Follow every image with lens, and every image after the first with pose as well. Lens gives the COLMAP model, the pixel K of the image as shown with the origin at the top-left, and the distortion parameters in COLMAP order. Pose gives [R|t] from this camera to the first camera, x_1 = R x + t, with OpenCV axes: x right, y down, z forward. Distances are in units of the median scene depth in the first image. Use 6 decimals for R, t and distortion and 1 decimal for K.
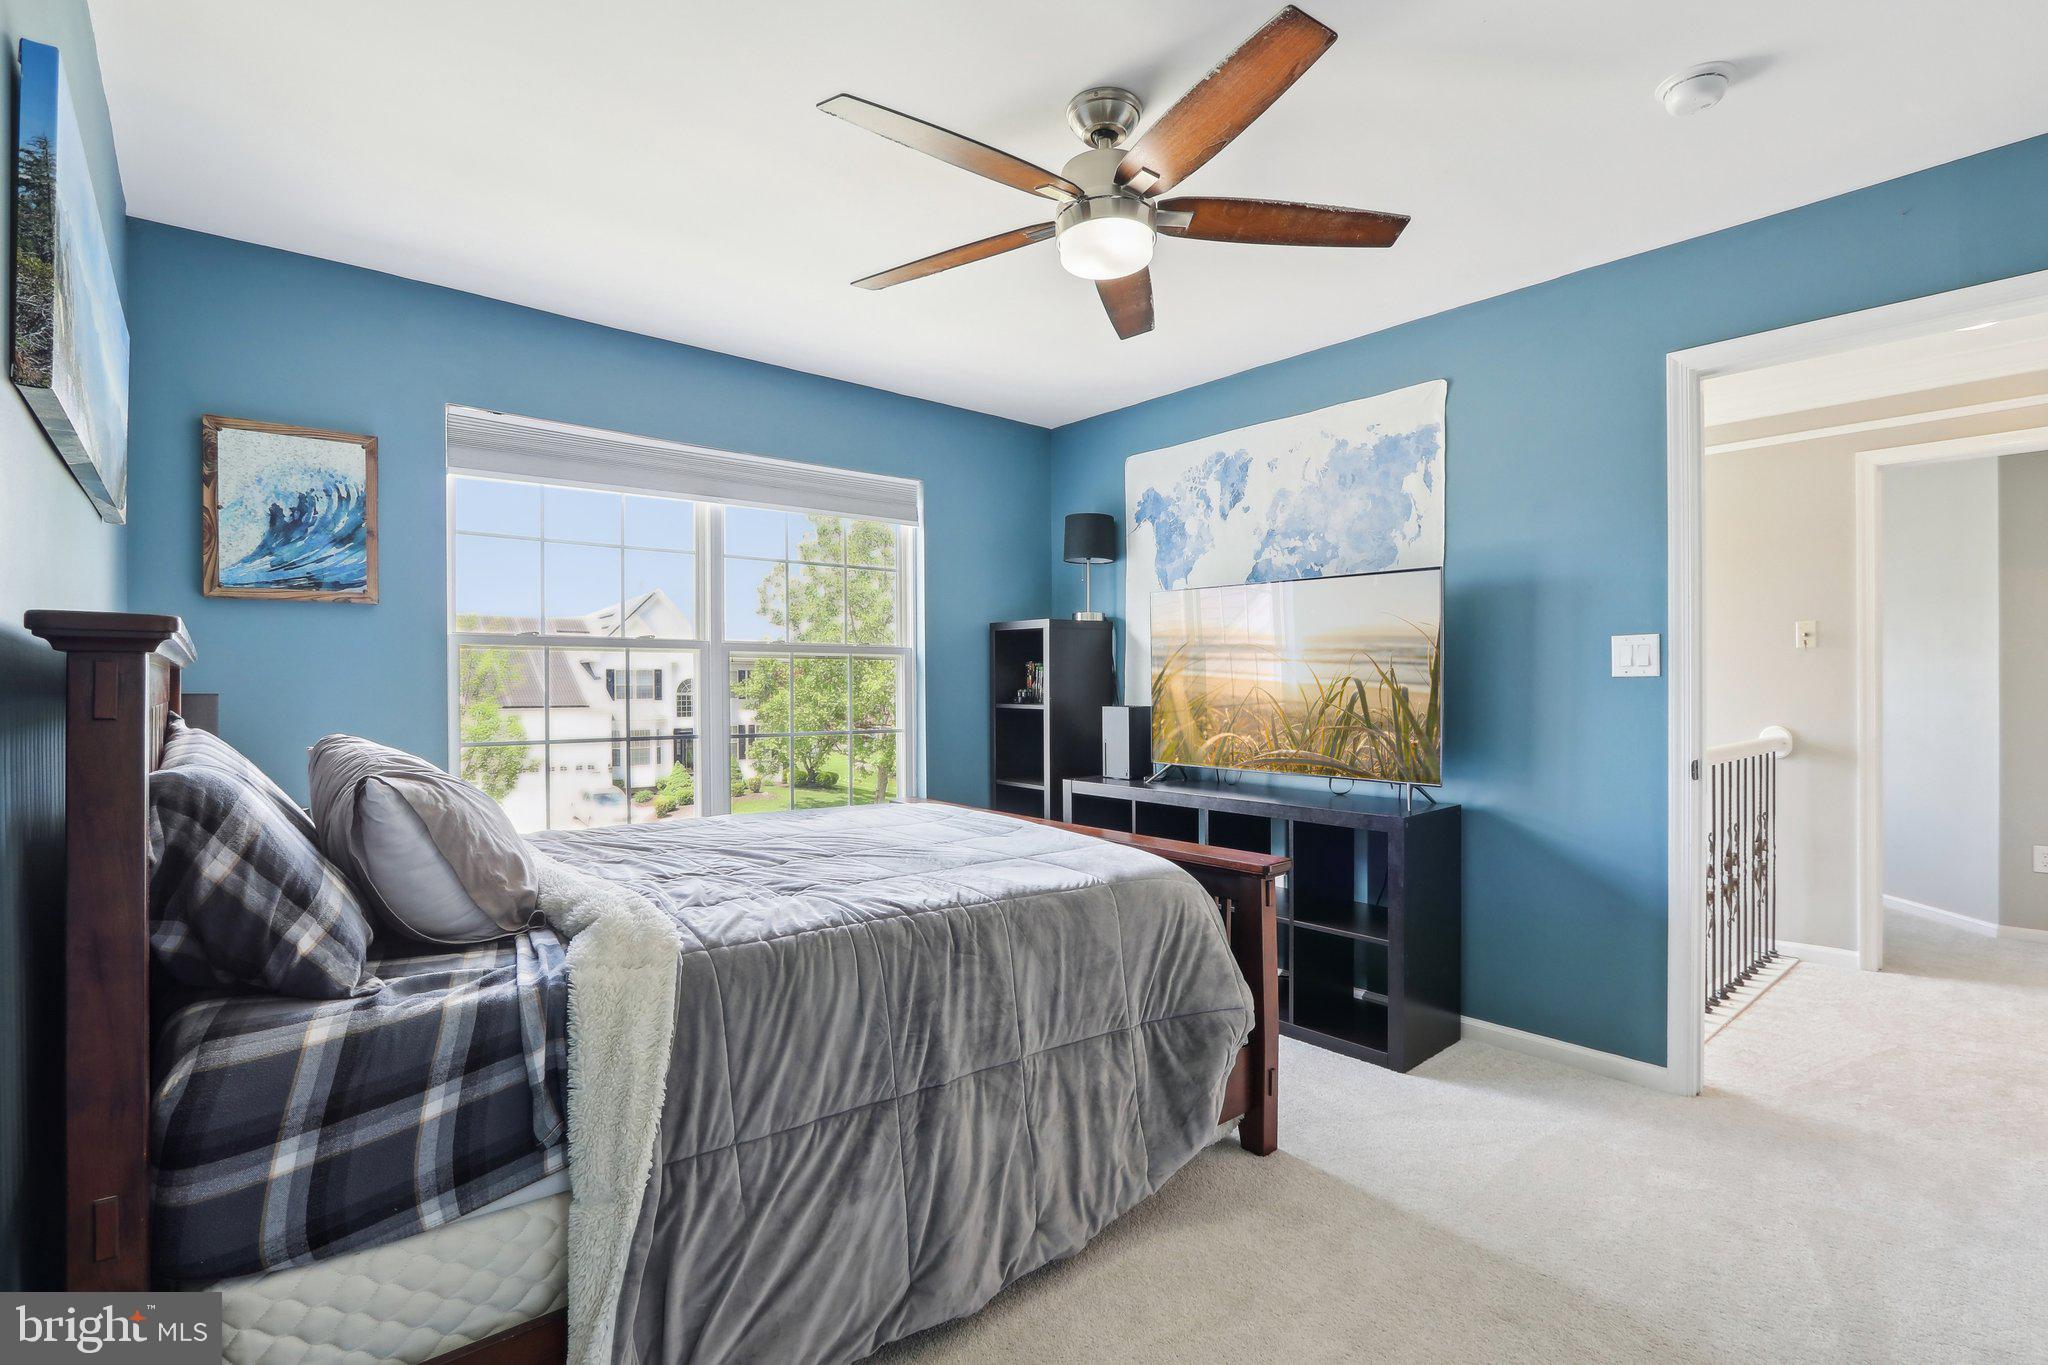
lens RADIAL K [[959.3, 0, 1017.6], [0, 959.3, 680.8], [0, 0, 1]] dist [-0.013324, -0.000449]
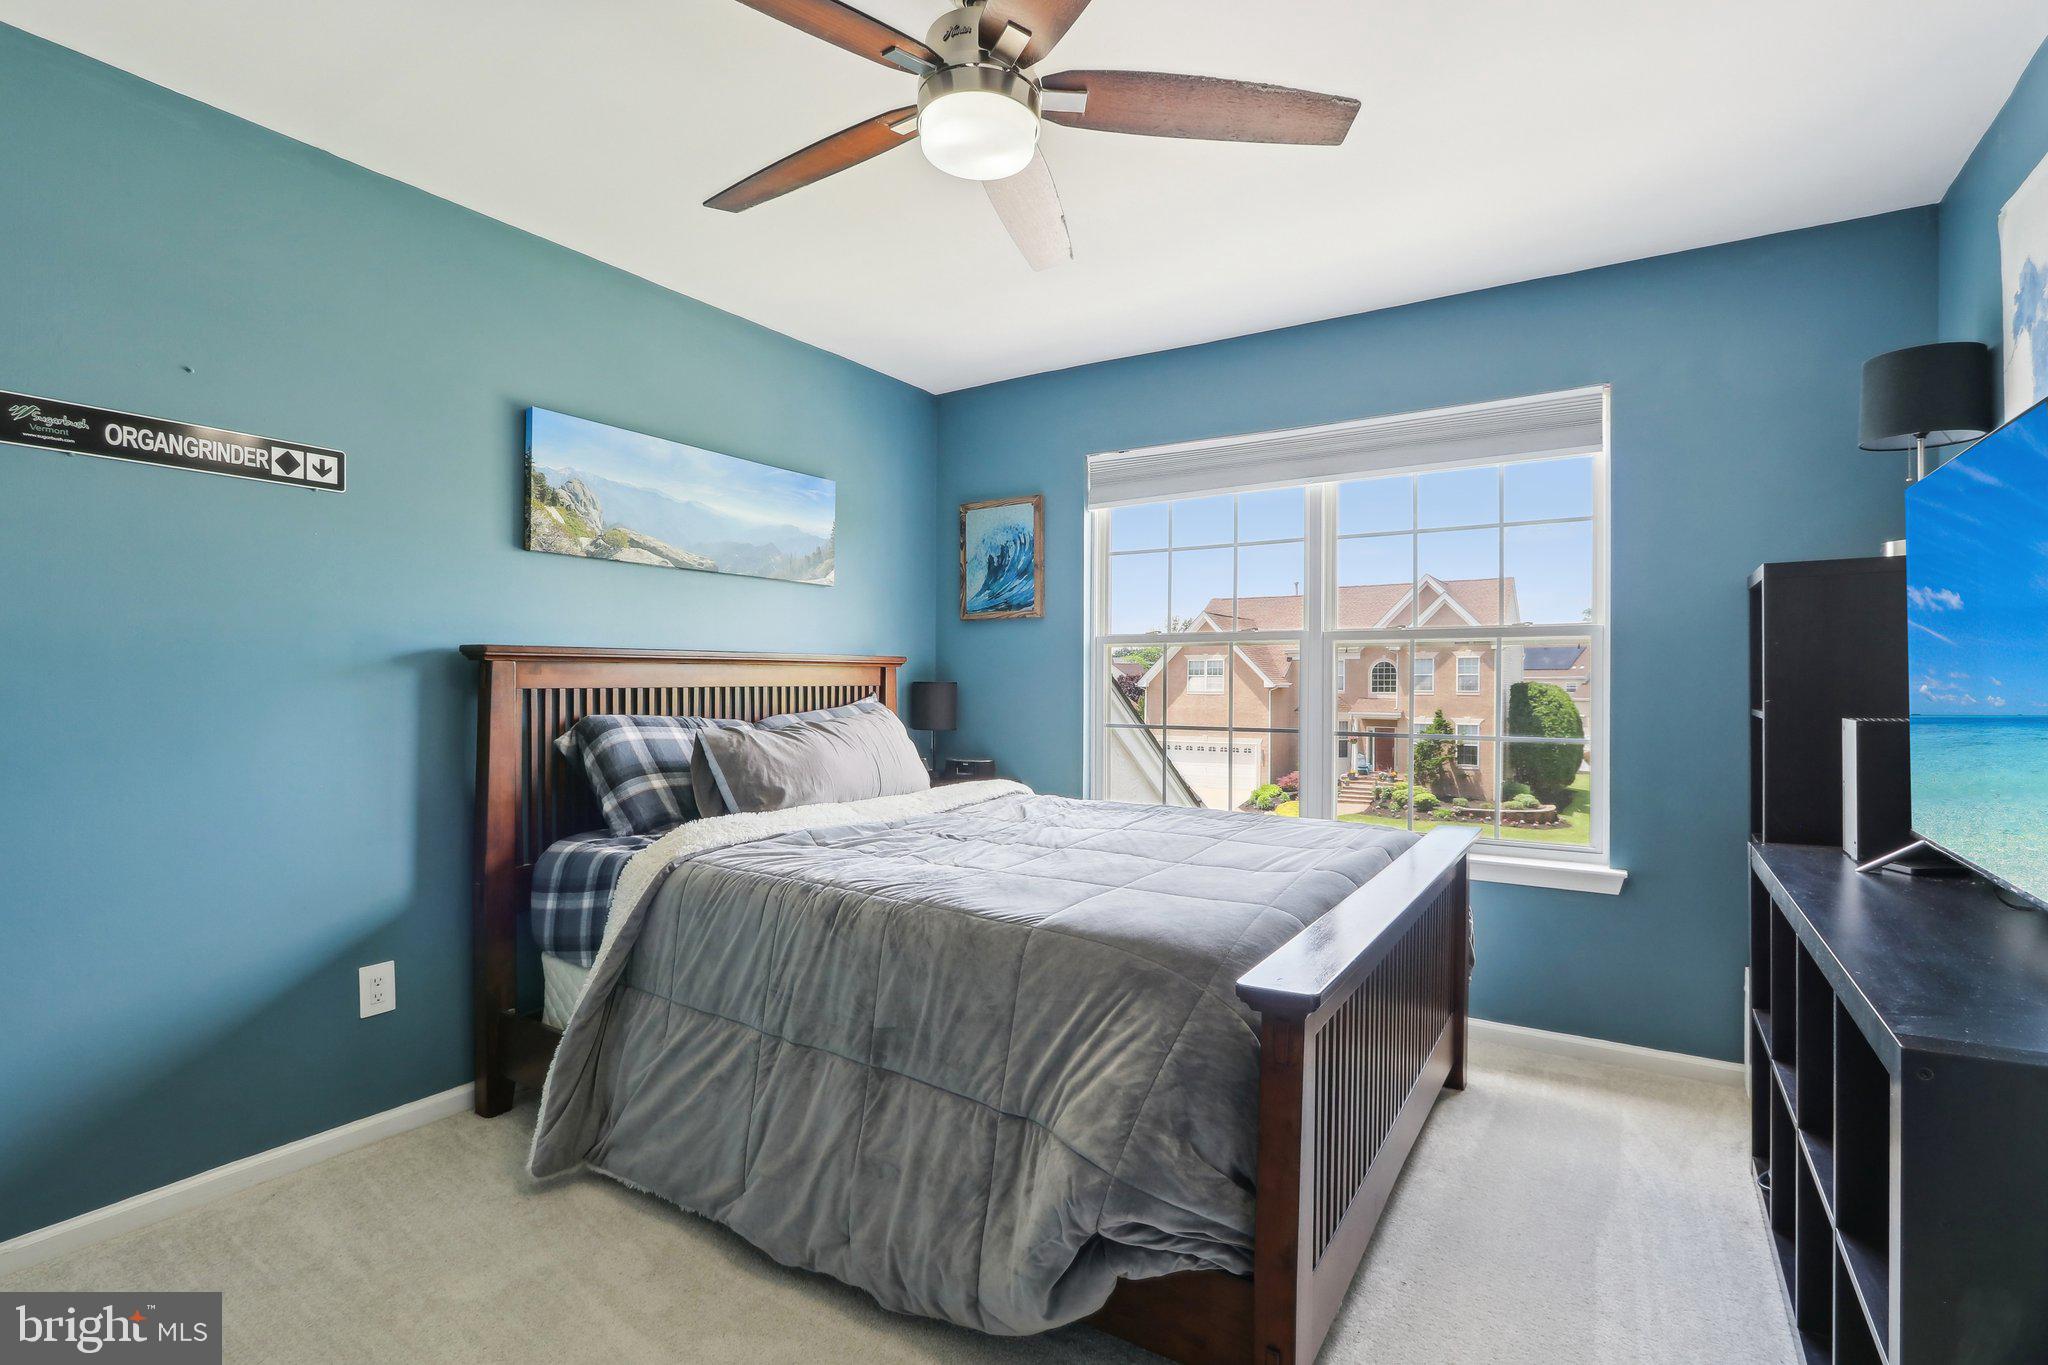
lens RADIAL K [[959.3, 0, 1015.6], [0, 959.3, 682.5], [0, 0, 1]] dist [-0.013324, -0.000449]
pose [[0.289510, 0.005255, -0.957160, 0.656697], [0.000574, 0.999984, 0.005663, 0.005053], [0.957175, -0.002190, 0.289503, 0.591293]]
